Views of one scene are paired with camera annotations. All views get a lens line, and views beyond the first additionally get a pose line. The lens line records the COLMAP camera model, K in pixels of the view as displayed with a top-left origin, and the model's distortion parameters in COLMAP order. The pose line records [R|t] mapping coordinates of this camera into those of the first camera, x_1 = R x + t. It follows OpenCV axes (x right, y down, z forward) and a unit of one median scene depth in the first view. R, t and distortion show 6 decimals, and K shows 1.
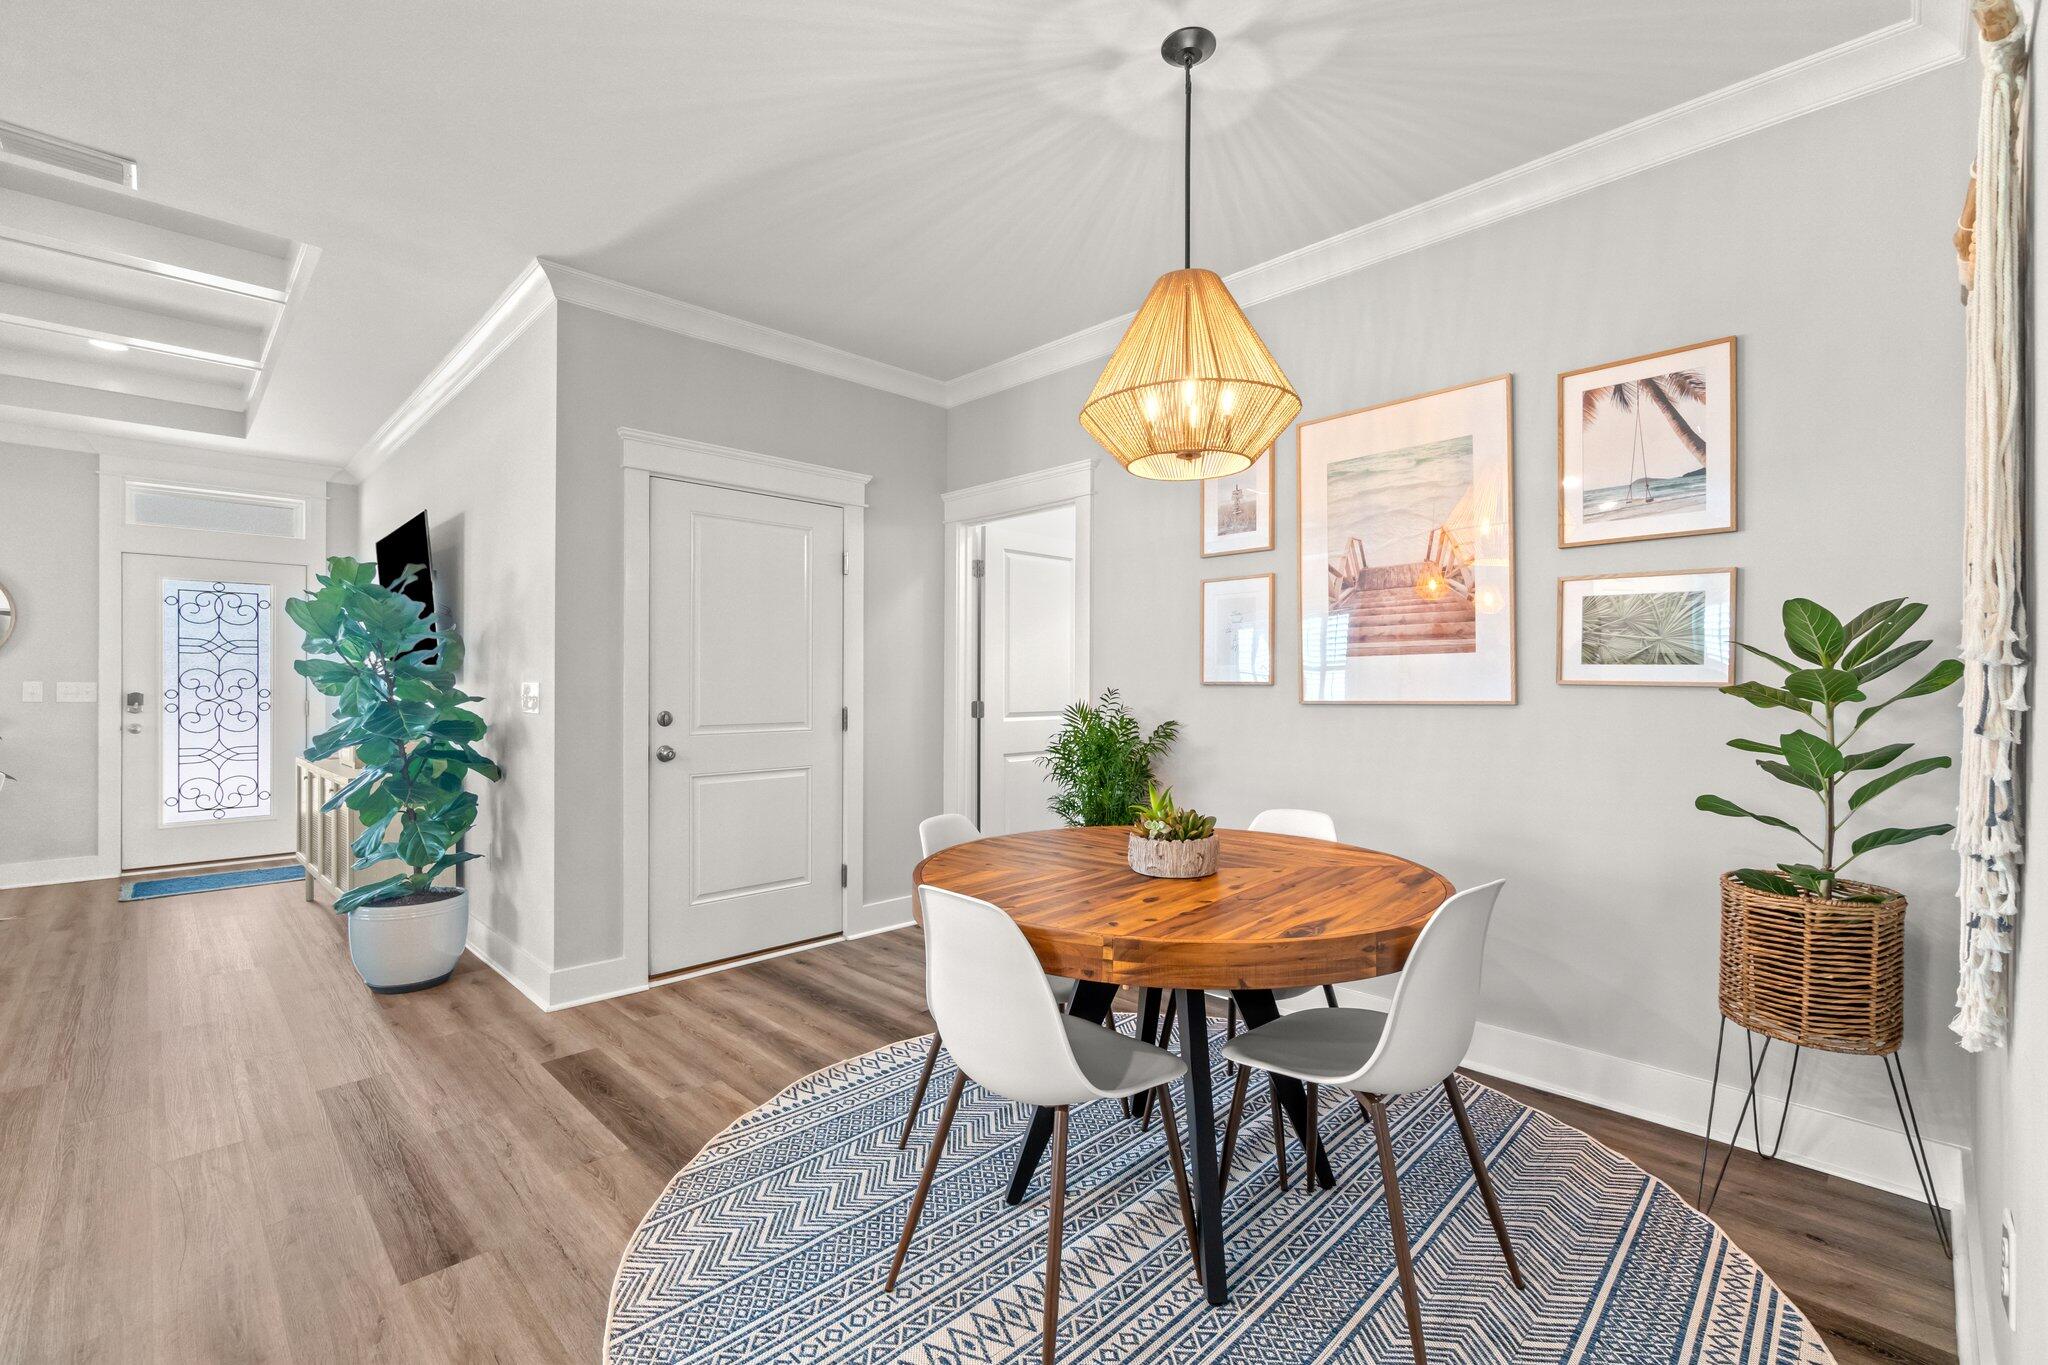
lens RADIAL K [[883.7, 0, 1023.3], [0, 883.7, 682.3], [0, 0, 1]] dist [-0.002438, -0.000764]
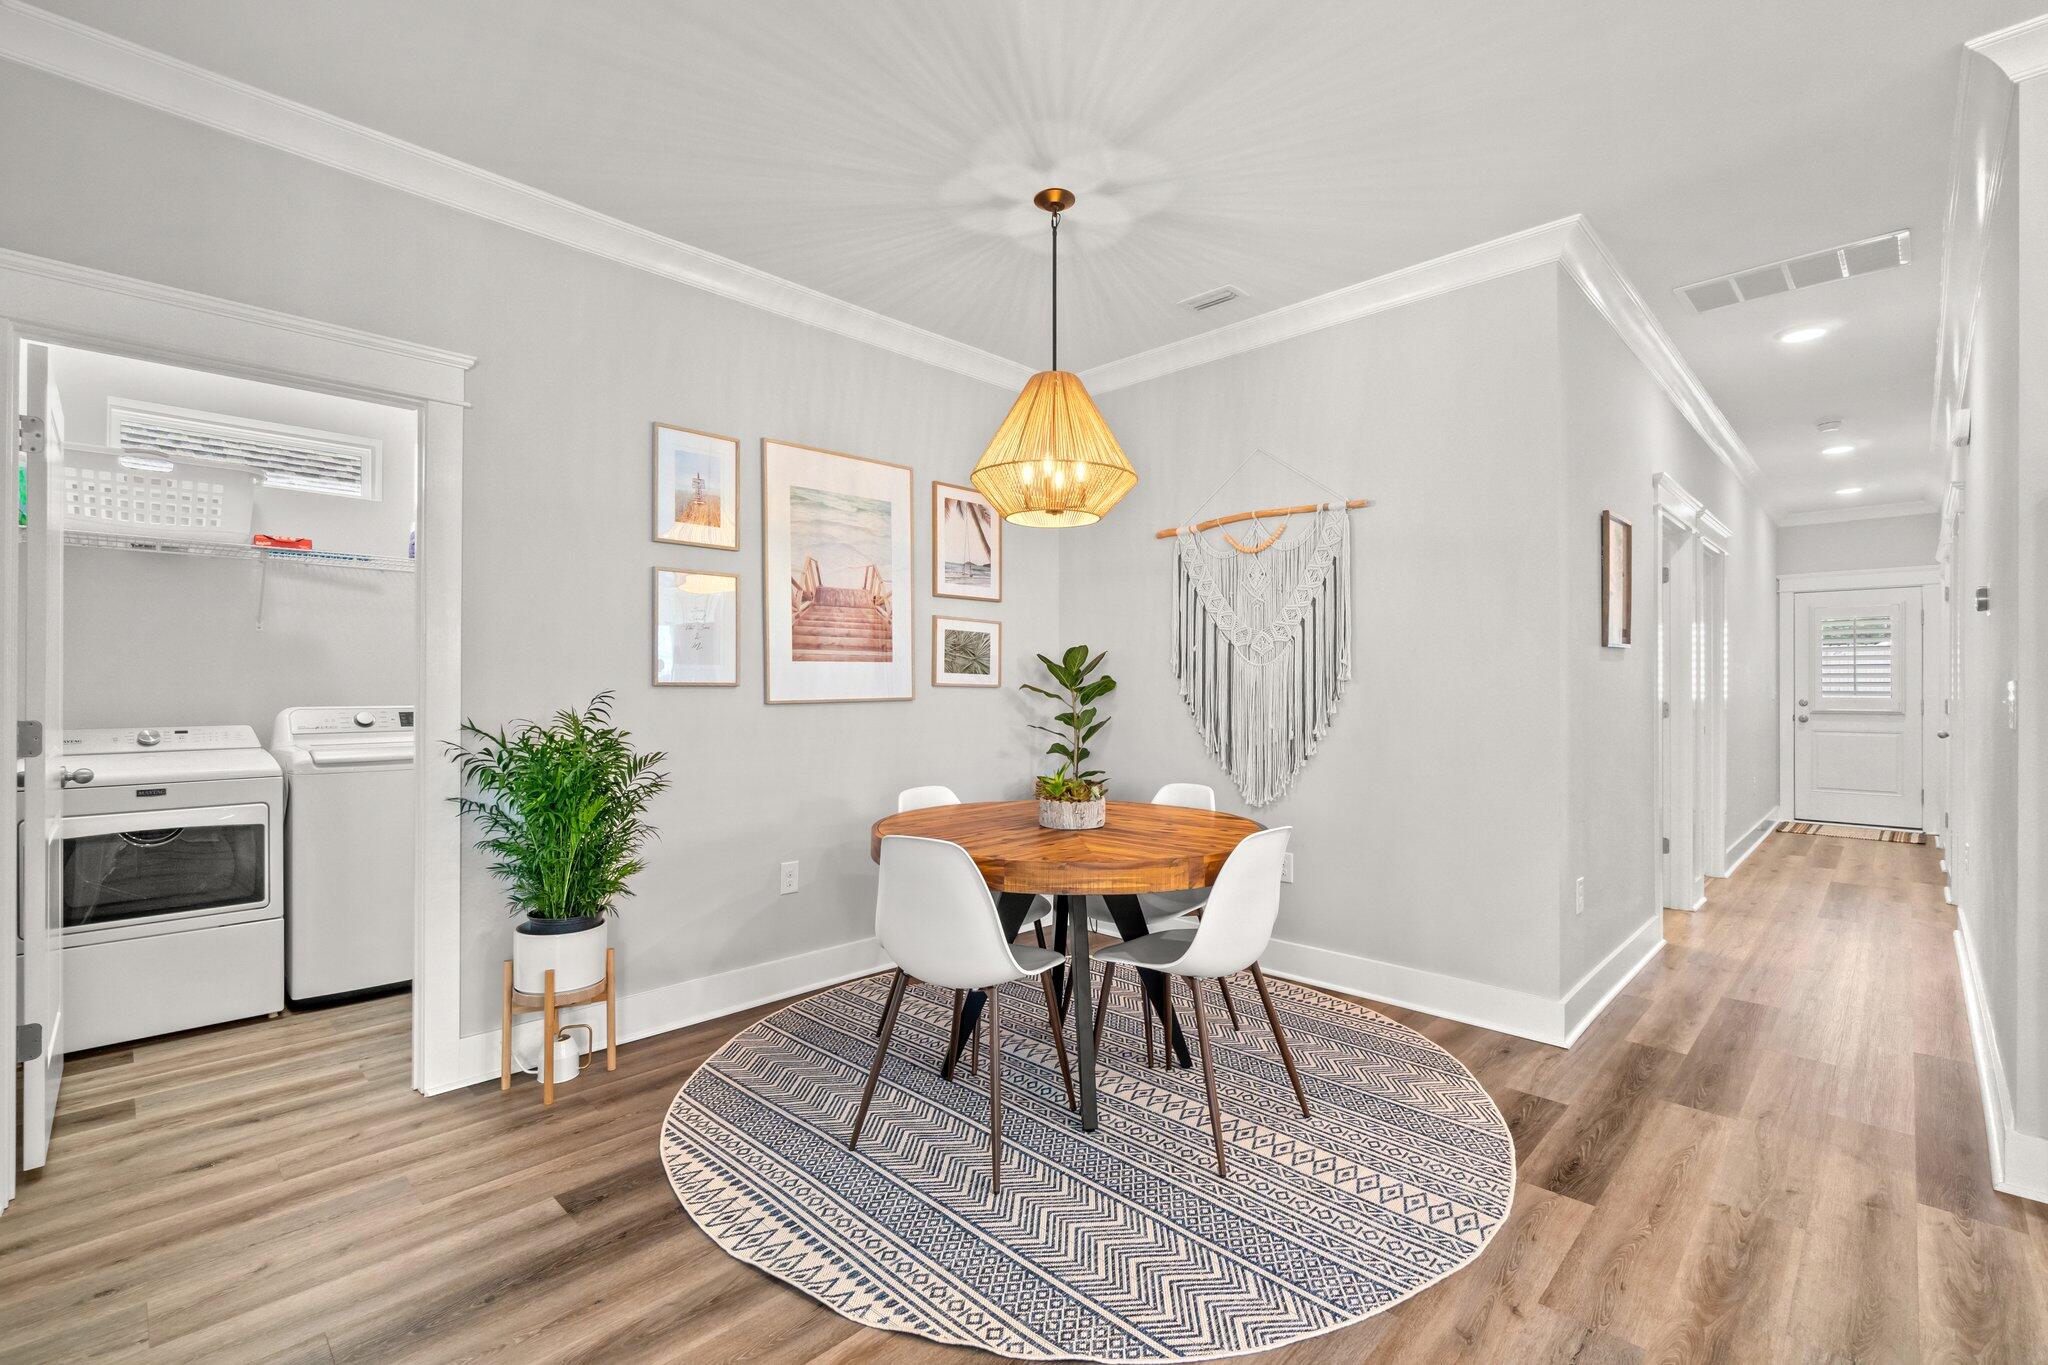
lens RADIAL K [[883.7, 0, 1043.5], [0, 883.7, 686.1], [0, 0, 1]] dist [-0.002438, -0.000764]
pose [[-0.015902, 0.002807, 0.999870, -0.830356], [0.000241, 0.999996, -0.002804, 0.006858], [-0.999874, 0.000196, -0.015903, 0.764032]]
